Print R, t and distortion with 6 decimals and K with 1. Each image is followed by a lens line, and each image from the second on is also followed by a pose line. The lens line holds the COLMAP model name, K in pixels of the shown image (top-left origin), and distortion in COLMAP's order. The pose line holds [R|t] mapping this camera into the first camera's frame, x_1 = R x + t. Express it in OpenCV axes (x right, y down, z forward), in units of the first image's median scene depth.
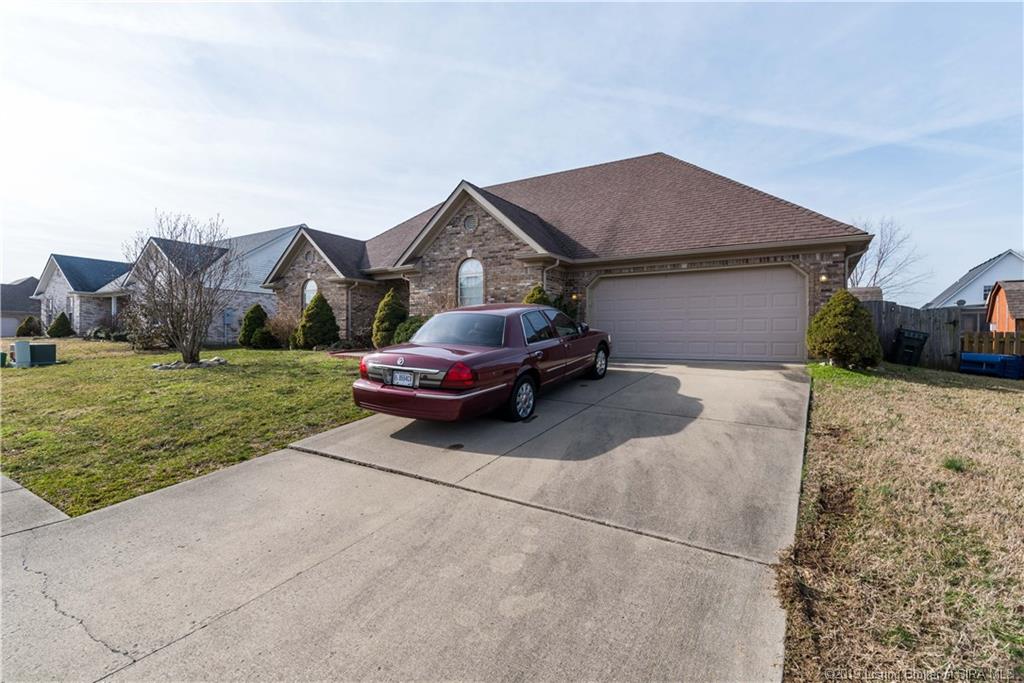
lens RADIAL K [[499.9, 0, 512.0], [0, 499.9, 341.5], [0, 0, 1]] dist [-0.011704, -0.000315]
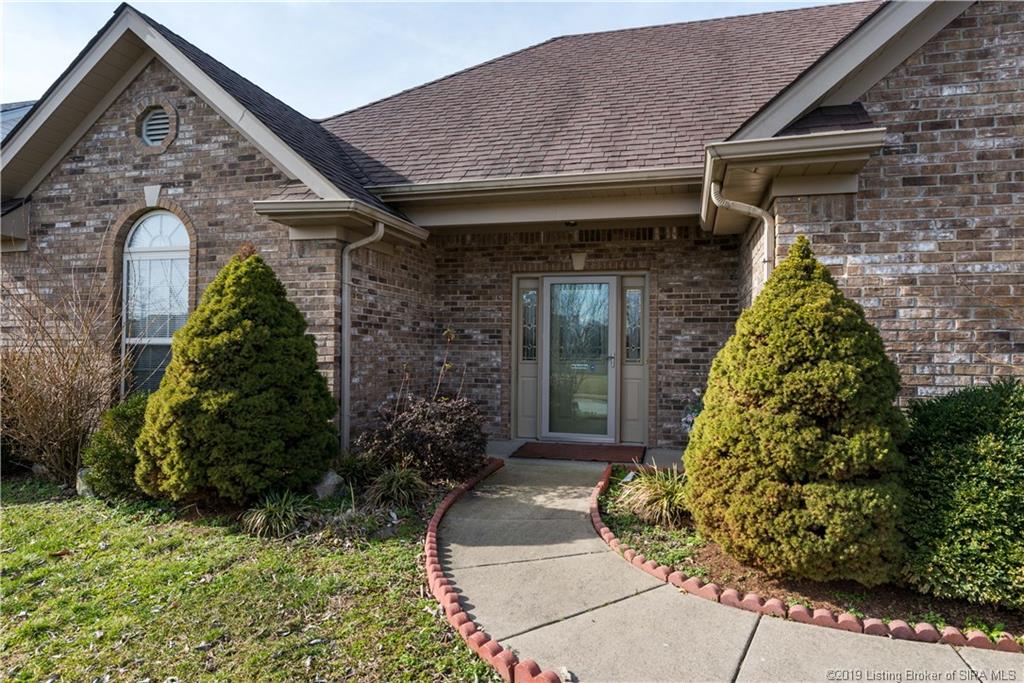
lens RADIAL K [[585.7, 0, 533.4], [0, 585.7, 345.0], [0, 0, 1]] dist [-0.001233, 0.000247]
pose [[0.945587, 0.005117, 0.325328, -0.397283], [-0.002636, 0.999964, -0.008066, -0.061140], [-0.325357, 0.006769, 0.945567, 0.798497]]
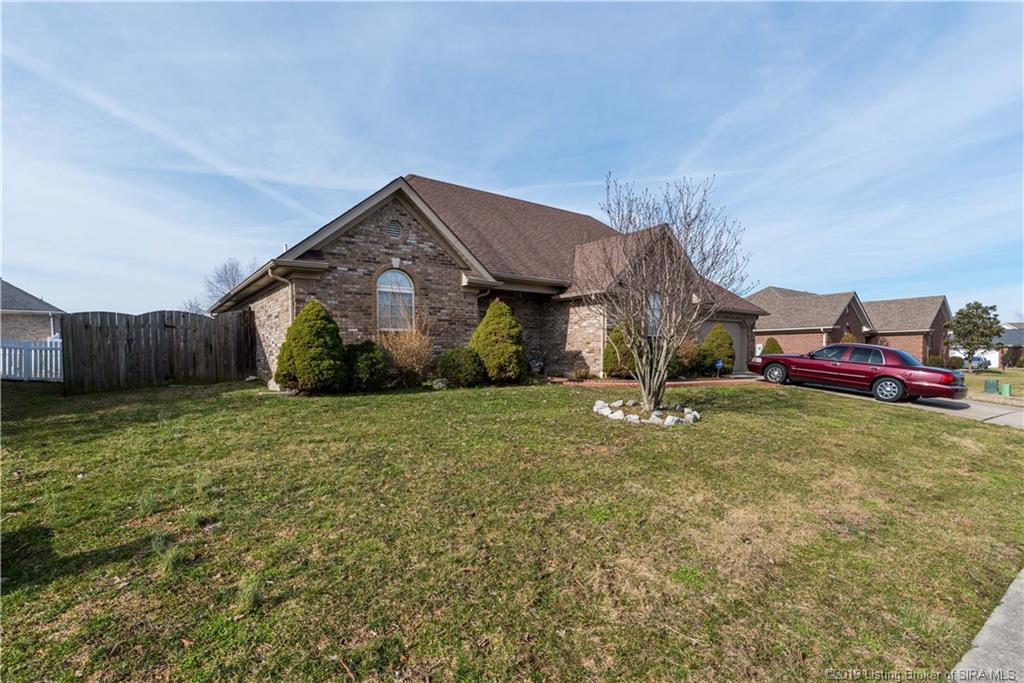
lens RADIAL K [[499.9, 0, 512.0], [0, 499.9, 341.5], [0, 0, 1]] dist [-0.011704, -0.000315]
pose [[0.347674, 0.018447, 0.937434, -1.152568], [0.010551, 0.999666, -0.023584, -0.030002], [-0.937556, 0.018090, 0.347363, 0.847916]]
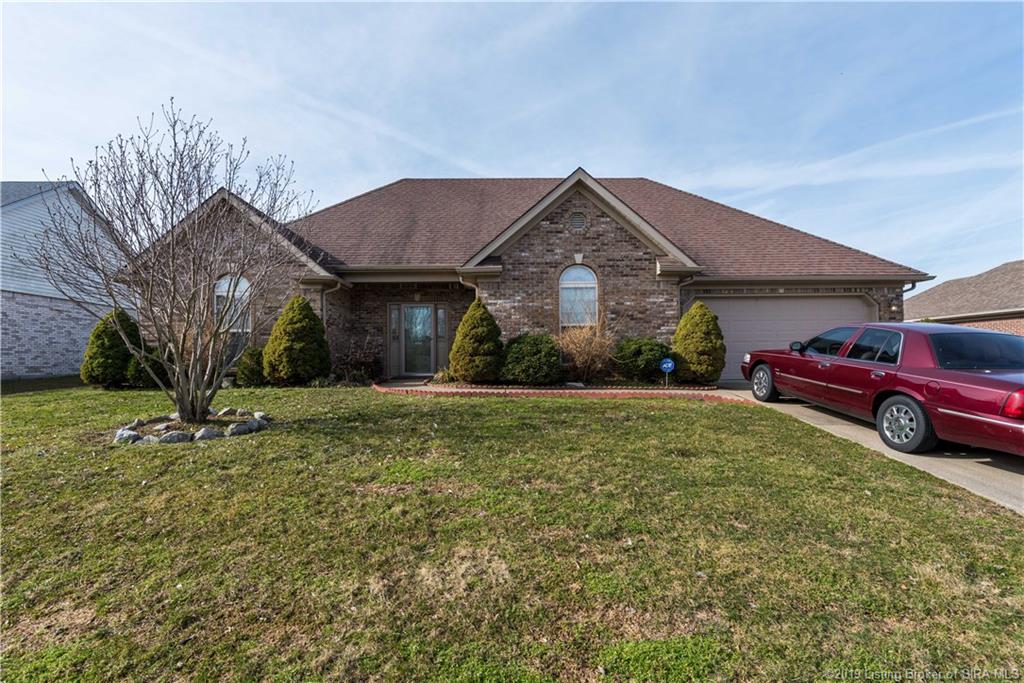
lens RADIAL K [[477.0, 0, 498.2], [0, 477.0, 351.4], [0, 0, 1]] dist [-0.000887, 0.000002]
pose [[0.833578, -0.007028, 0.552358, -0.580652], [0.017016, 0.999771, -0.012957, -0.016168], [-0.552140, 0.020200, 0.833507, 0.398433]]
